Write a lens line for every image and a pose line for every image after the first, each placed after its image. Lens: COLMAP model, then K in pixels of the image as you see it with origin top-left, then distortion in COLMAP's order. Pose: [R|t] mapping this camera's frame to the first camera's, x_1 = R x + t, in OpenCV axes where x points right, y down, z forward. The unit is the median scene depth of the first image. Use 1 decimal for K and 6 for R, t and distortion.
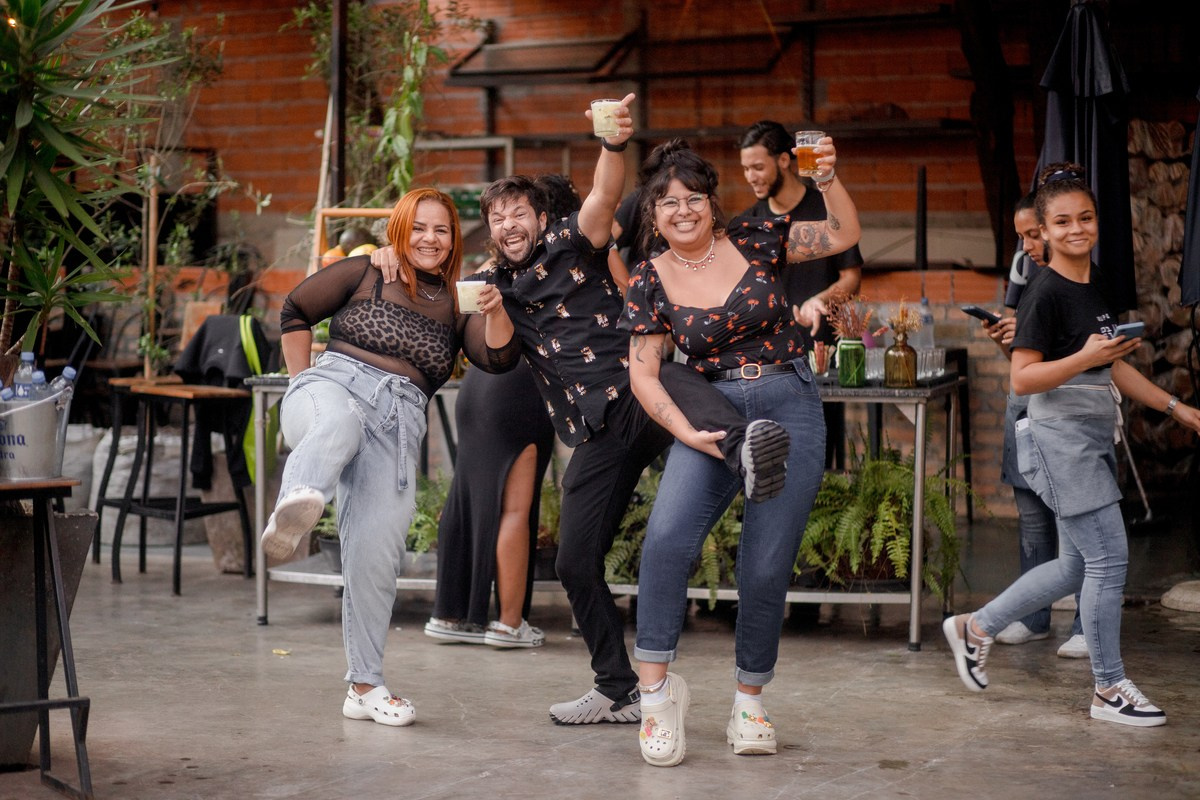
lens RADIAL K [[2891.4, 0, 629.3], [0, 2891.4, 402.2], [0, 0, 1]] dist [-0.079515, -1.095333]
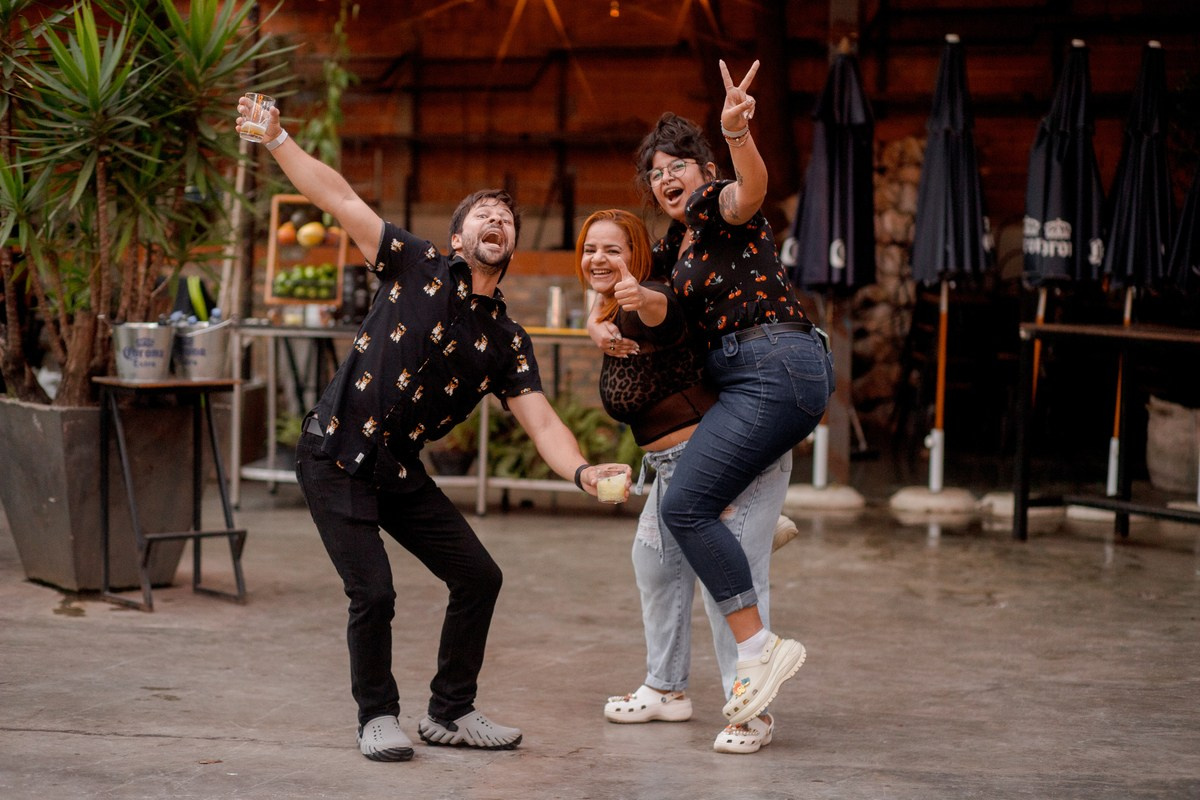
lens RADIAL K [[2891.4, 0, 629.3], [0, 2891.4, 402.2], [0, 0, 1]] dist [-0.079515, -1.095333]
pose [[0.988046, 0.012653, 0.153640, -0.134864], [-0.013217, 0.999909, 0.002647, 0.019348], [-0.153593, -0.004646, 0.988123, -0.292314]]
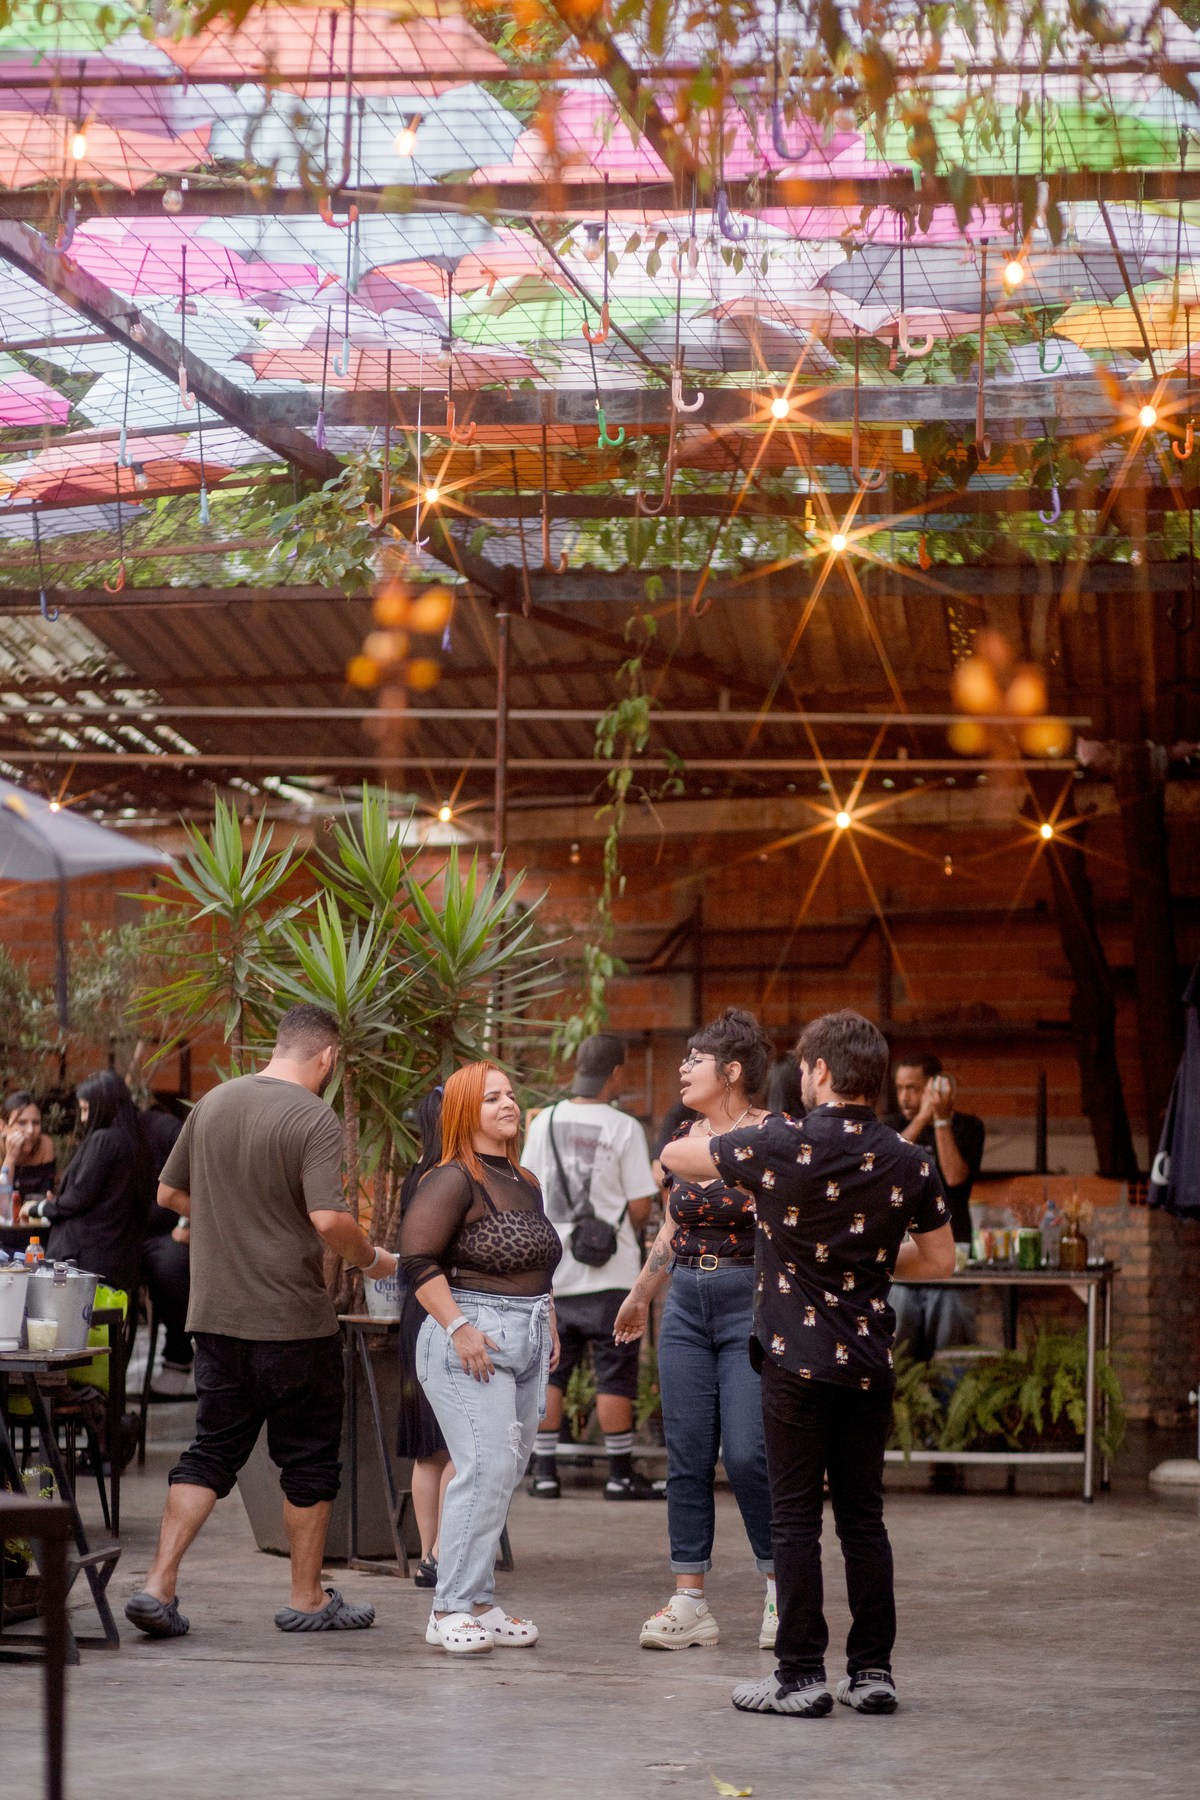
lens RADIAL K [[4557.0, 0, 600.0], [0, 4557.0, 900.0], [0, 0, 1]] dist [-0.042698, -1.895669]
pose [[0.998291, 0.009757, 0.057627, -0.163641], [-0.003160, 0.993535, -0.113484, 0.044779], [-0.058362, 0.113108, 0.991867, -0.648157]]
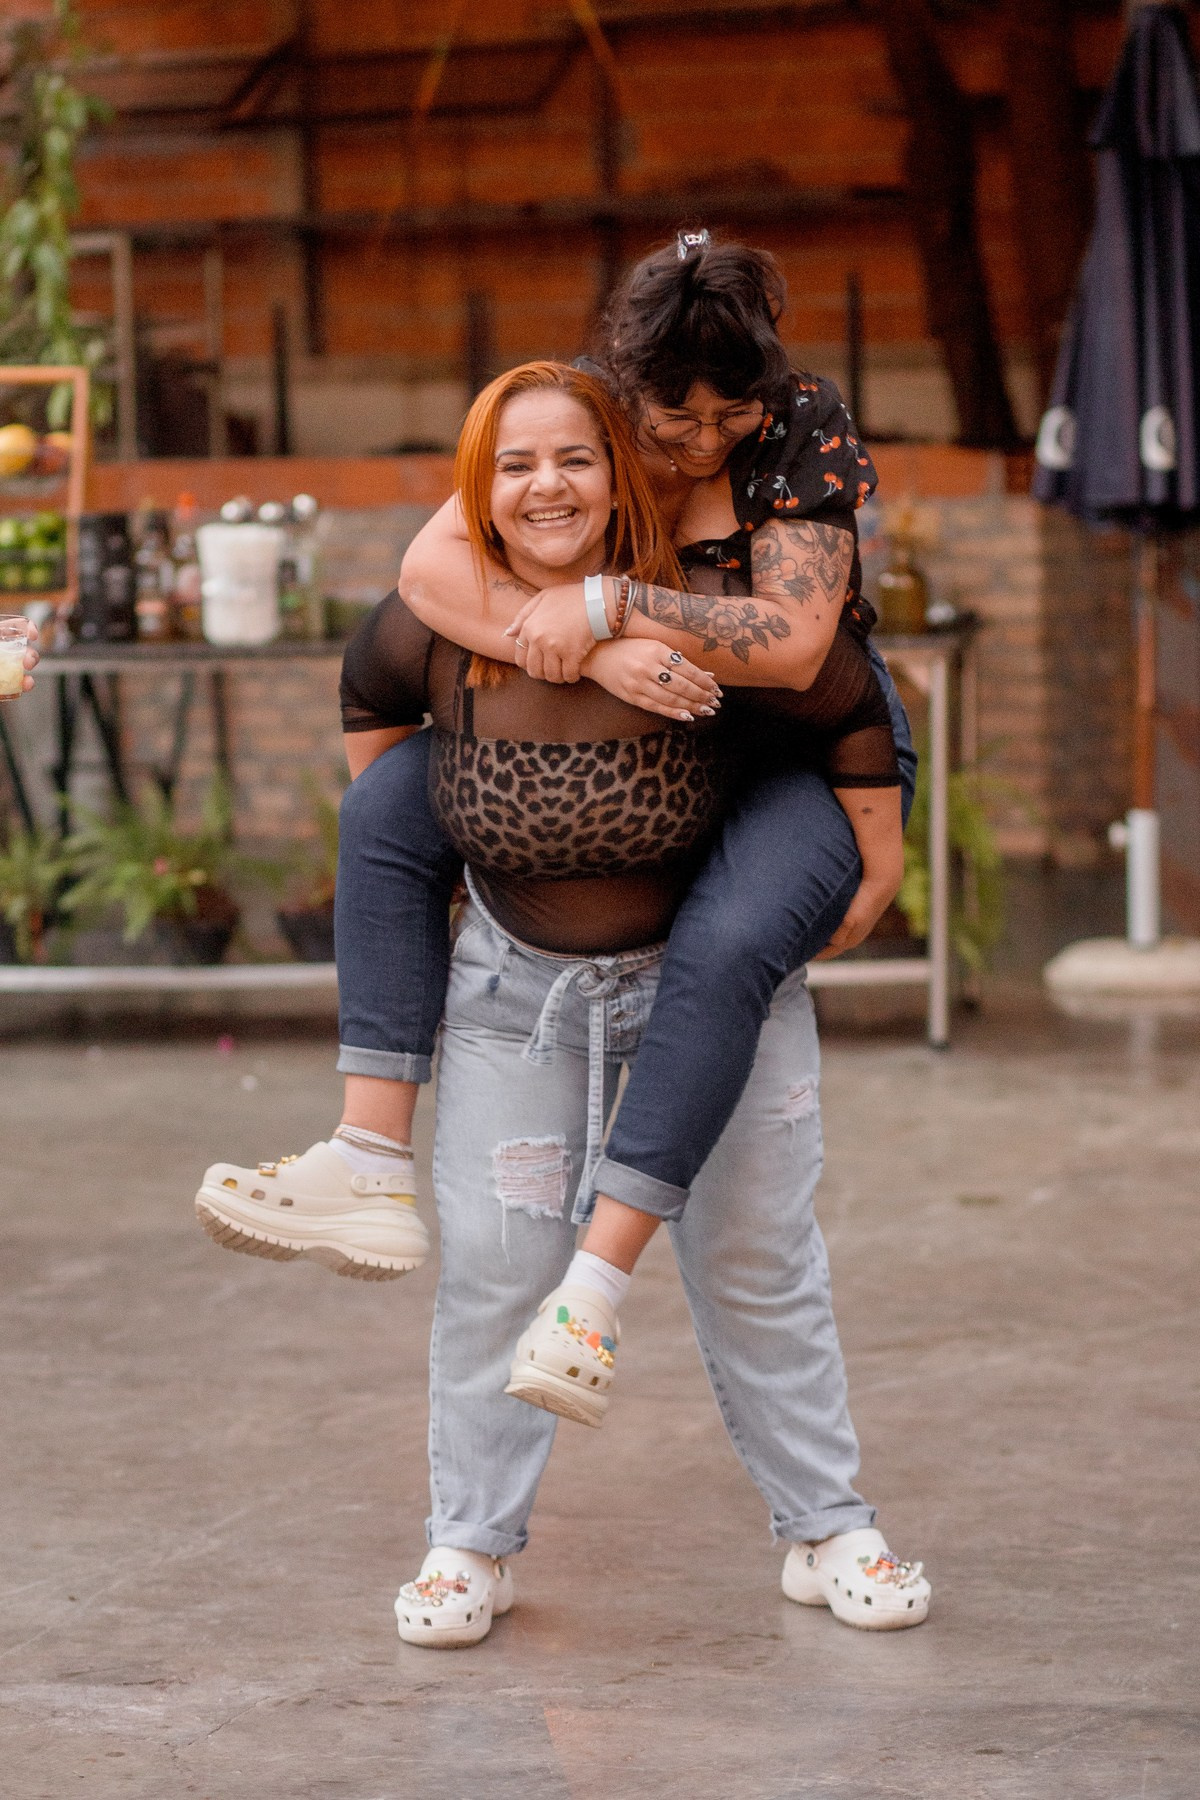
lens RADIAL K [[5671.8, 0, 573.9], [0, 5671.8, 899.4], [0, 0, 1]] dist [-0.066558, -3.002011]
pose [[0.995011, -0.033101, 0.094109, -0.079720], [0.029901, 0.998932, 0.035214, 0.005718], [-0.095174, -0.032224, 0.994939, -0.183517]]
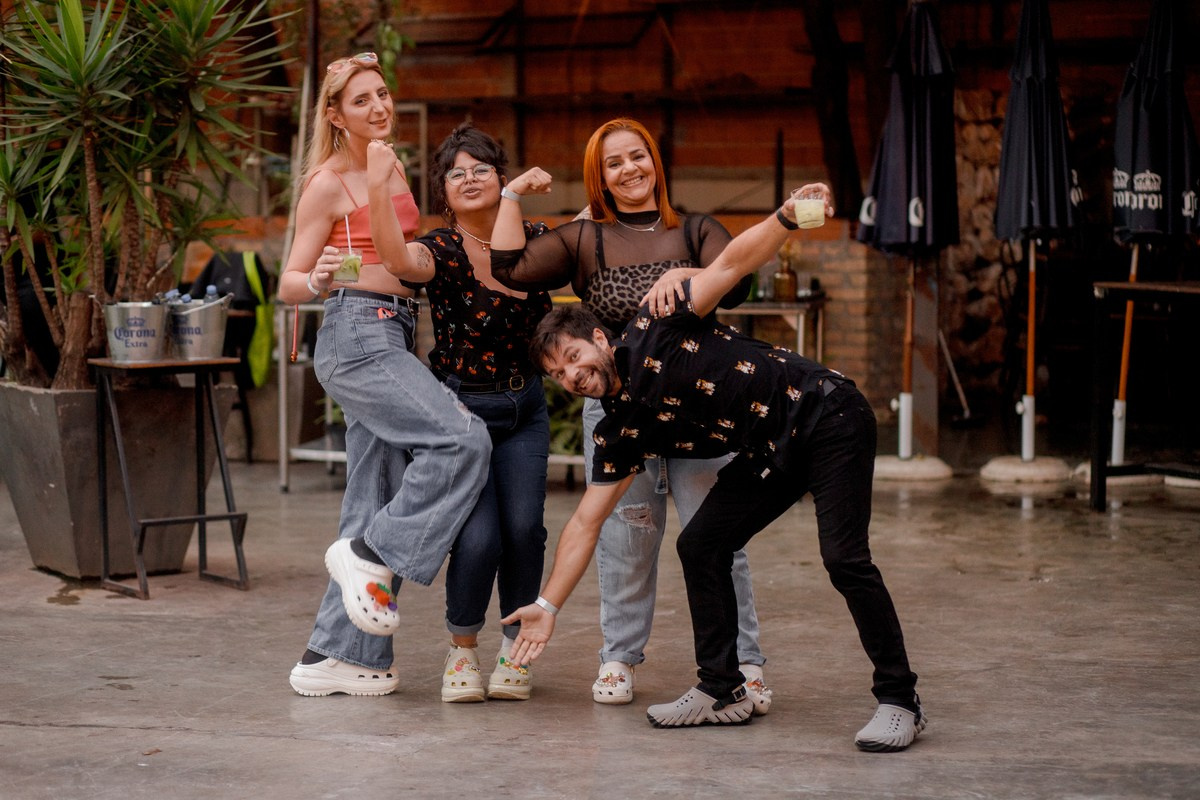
lens RADIAL K [[3038.0, 0, 600.0], [0, 3038.0, 400.0], [0, 0, 1]] dist [-0.042698, -1.895669]
pose [[0.997625, -0.007100, 0.068512, -0.070699], [0.006275, 0.999905, 0.012249, 0.018350], [-0.068592, -0.011790, 0.997575, -0.307448]]
